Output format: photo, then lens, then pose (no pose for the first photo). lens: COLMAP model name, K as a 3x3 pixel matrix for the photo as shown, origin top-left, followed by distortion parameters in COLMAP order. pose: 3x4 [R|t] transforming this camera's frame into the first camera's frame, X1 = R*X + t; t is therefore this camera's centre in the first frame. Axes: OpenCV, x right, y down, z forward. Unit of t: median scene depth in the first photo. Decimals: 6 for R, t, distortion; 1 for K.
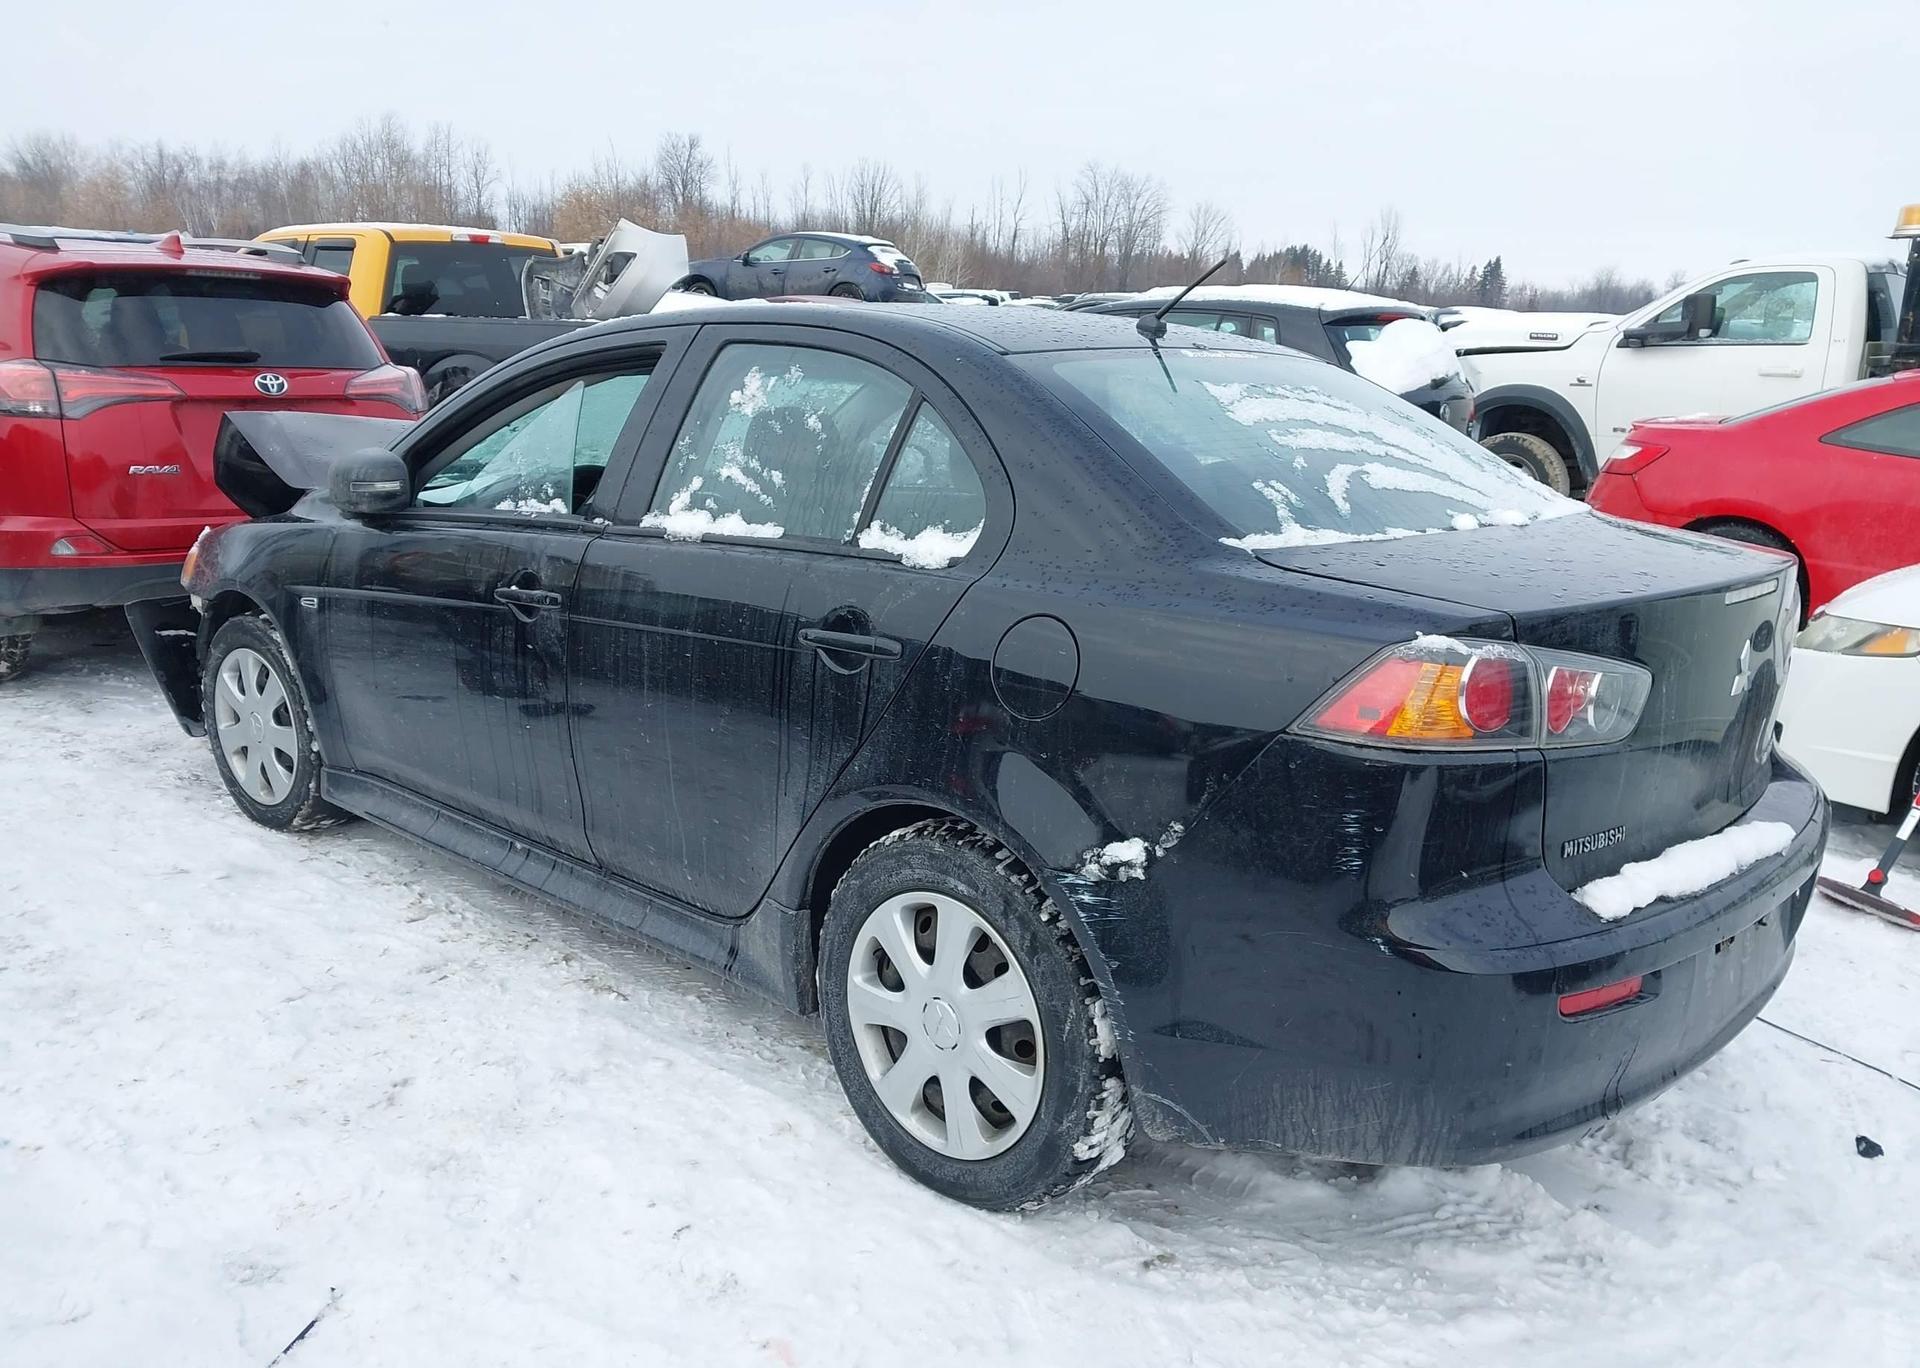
lens RADIAL K [[1488.7, 0, 954.2], [0, 1488.7, 725.6], [0, 0, 1]] dist [0.023304, -0.015436]
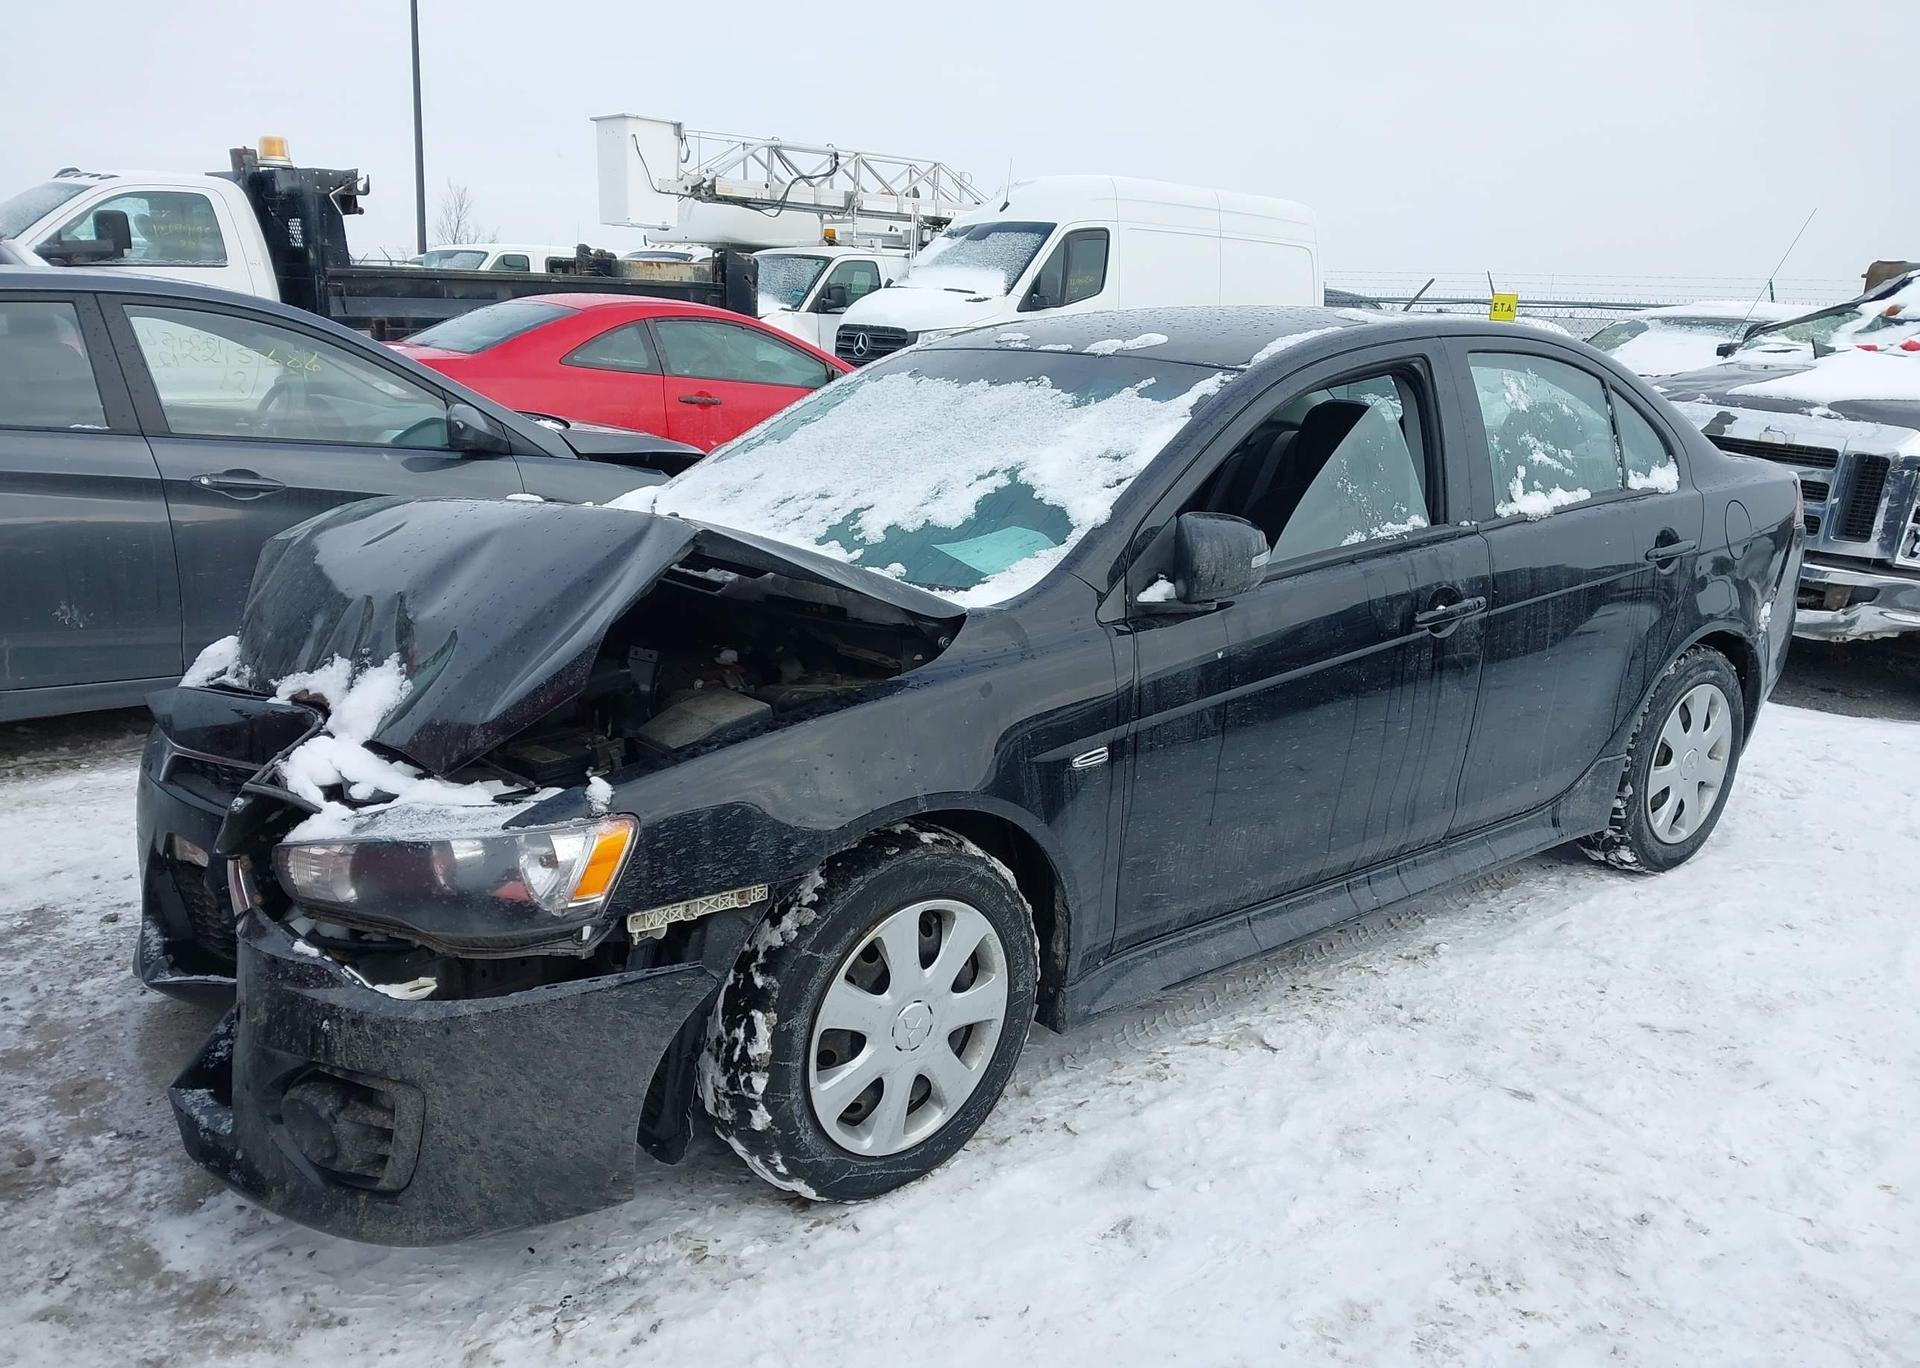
lens RADIAL K [[1488.7, 0, 954.2], [0, 1488.7, 725.6], [0, 0, 1]] dist [0.023304, -0.015436]
pose [[0.156464, -0.296797, 0.942035, -1.516615], [0.225185, 0.939382, 0.258560, -0.404590], [-0.961671, 0.171677, 0.213814, 1.279466]]
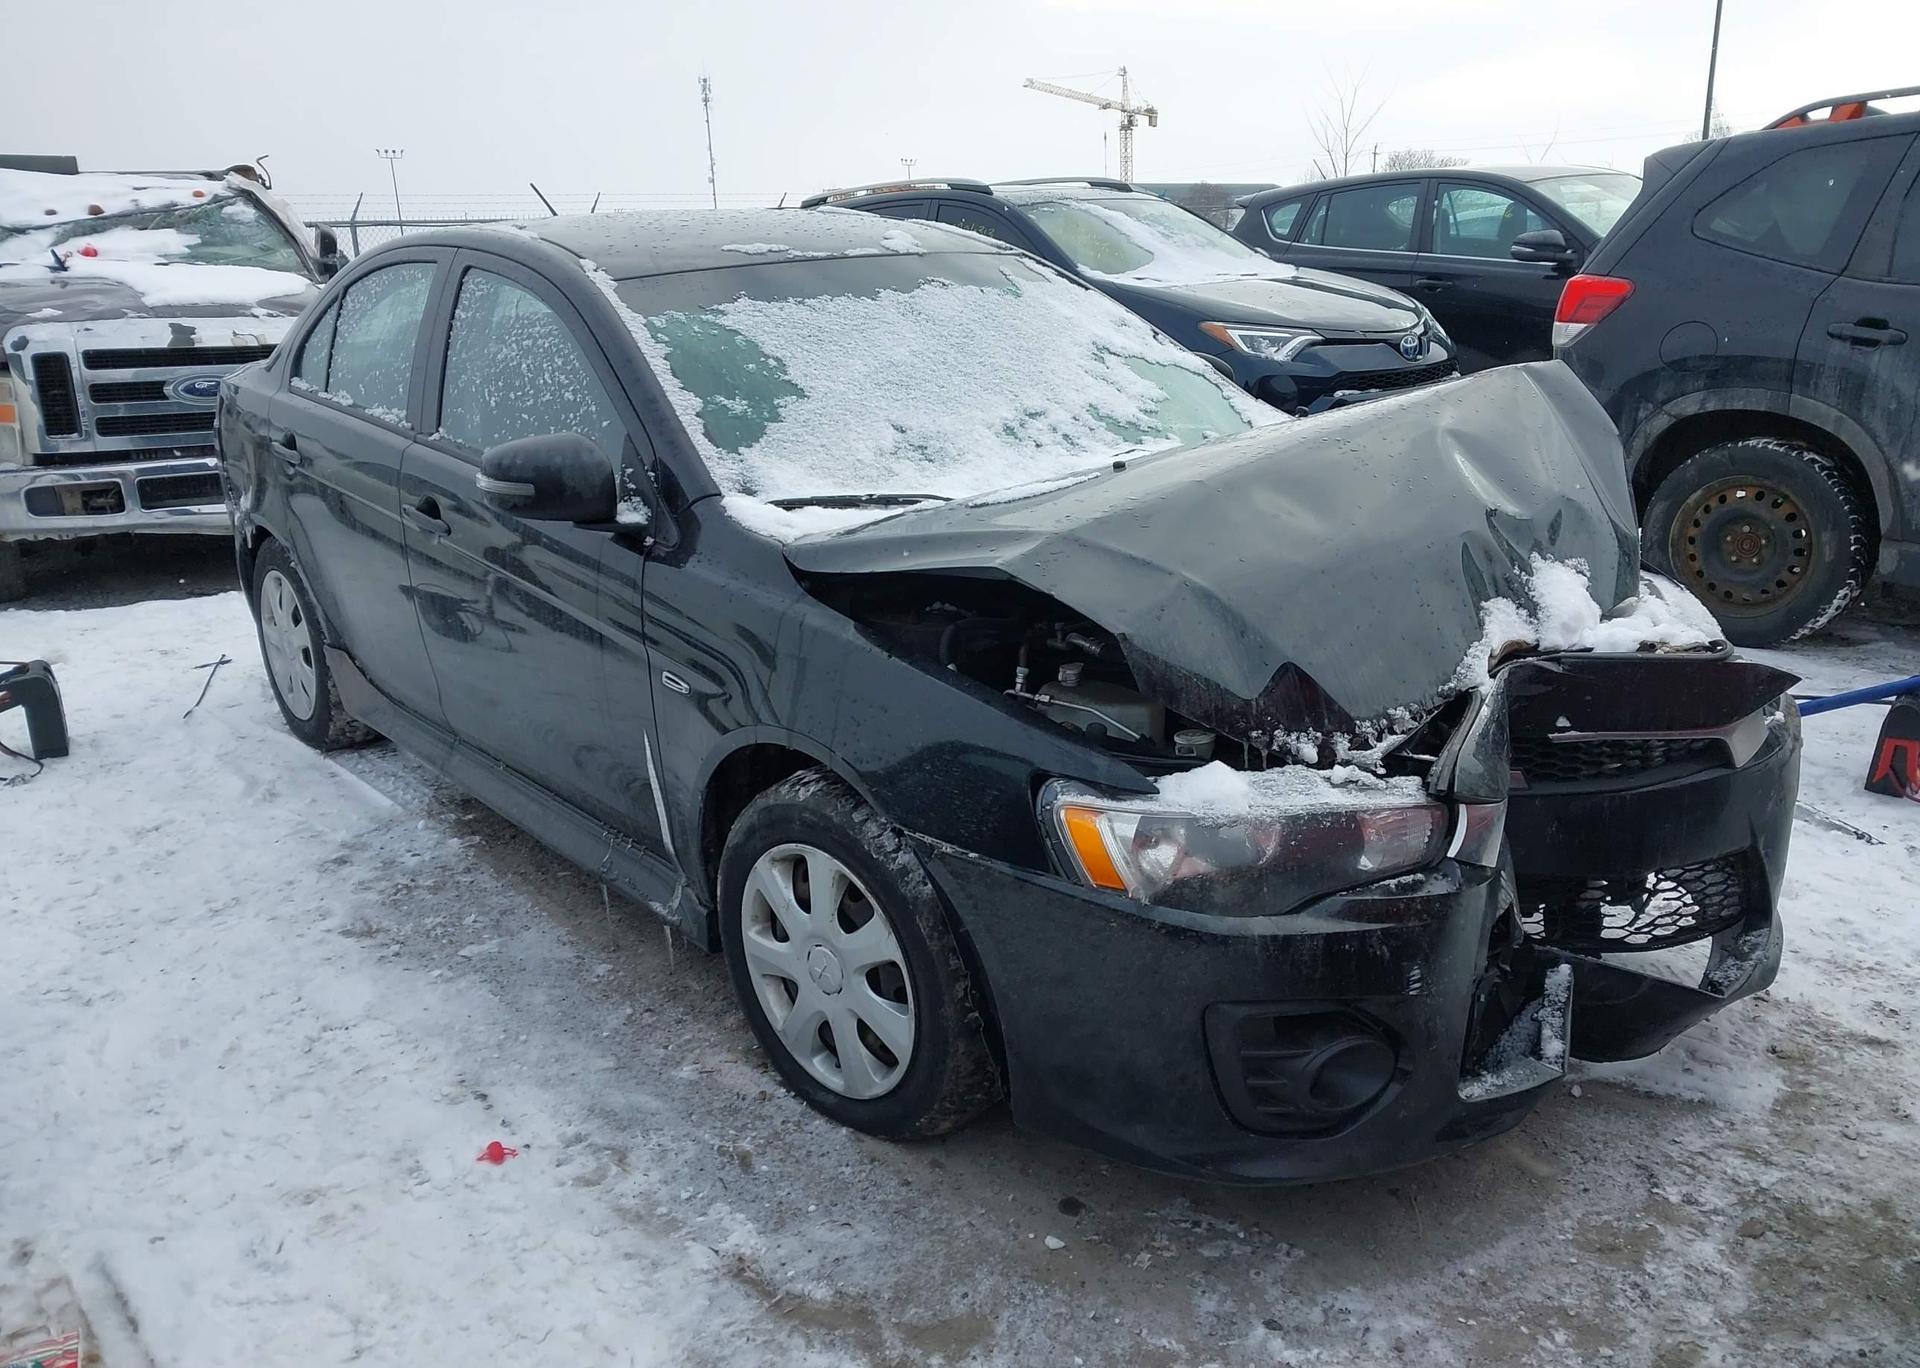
lens RADIAL K [[1488.7, 0, 954.2], [0, 1488.7, 725.6], [0, 0, 1]] dist [0.023304, -0.015436]
pose [[-0.991983, -0.041766, 0.119269, -0.486433], [0.031806, 0.830906, 0.555503, -0.716642], [-0.122302, 0.554843, -0.822917, 2.622462]]
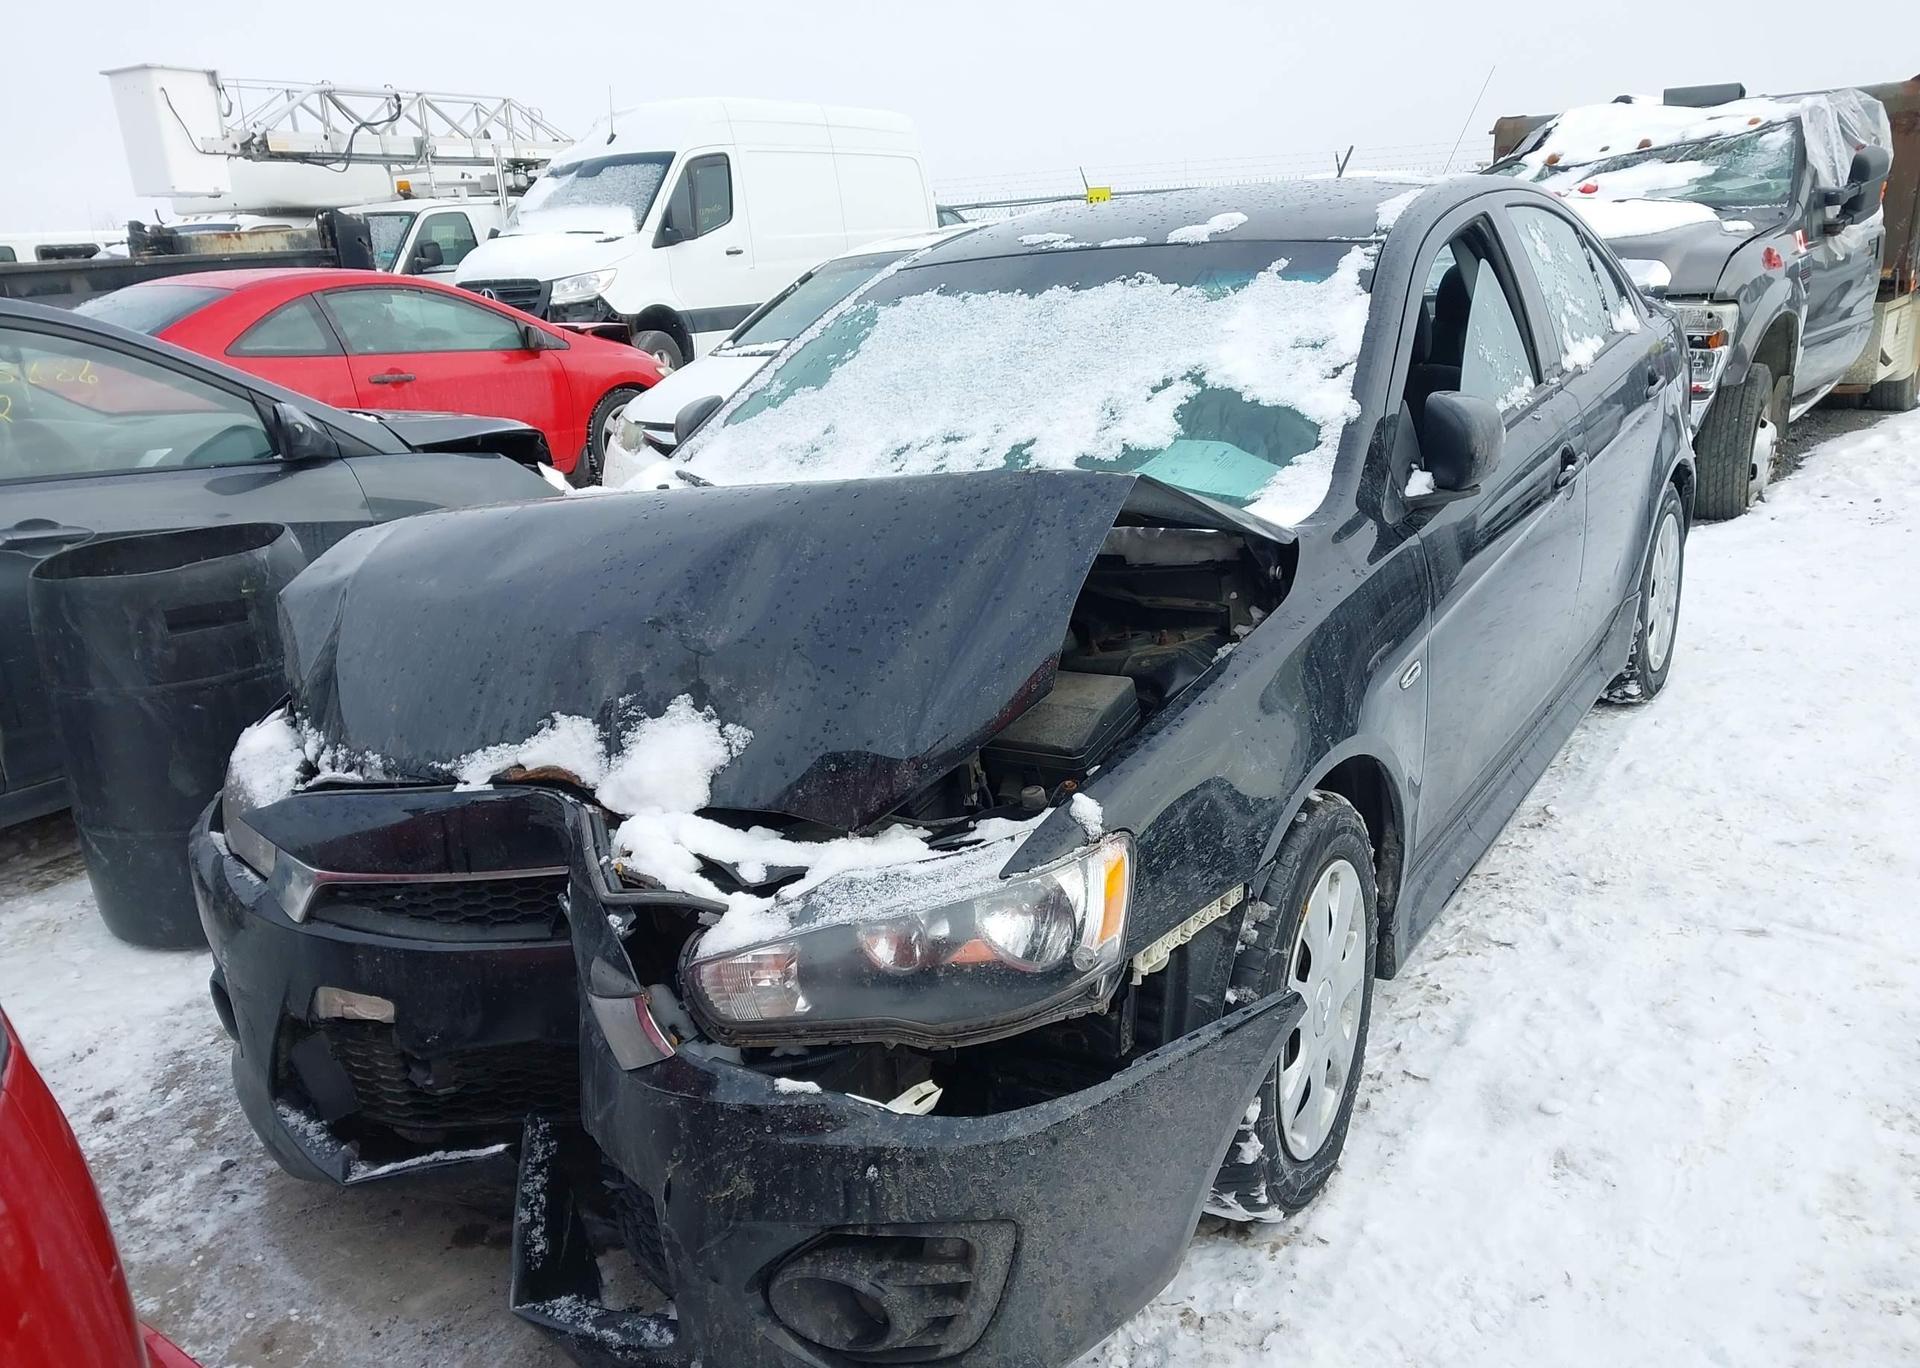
lens RADIAL K [[1501.7, 0, 962.1], [0, 1501.7, 735.4], [0, 0, 1]] dist [0.006268, 0.007012]
pose [[-0.157206, -0.339123, 0.927514, -1.393491], [0.306664, 0.876000, 0.372265, -0.493358], [-0.938746, 0.342958, -0.033715, 1.688349]]
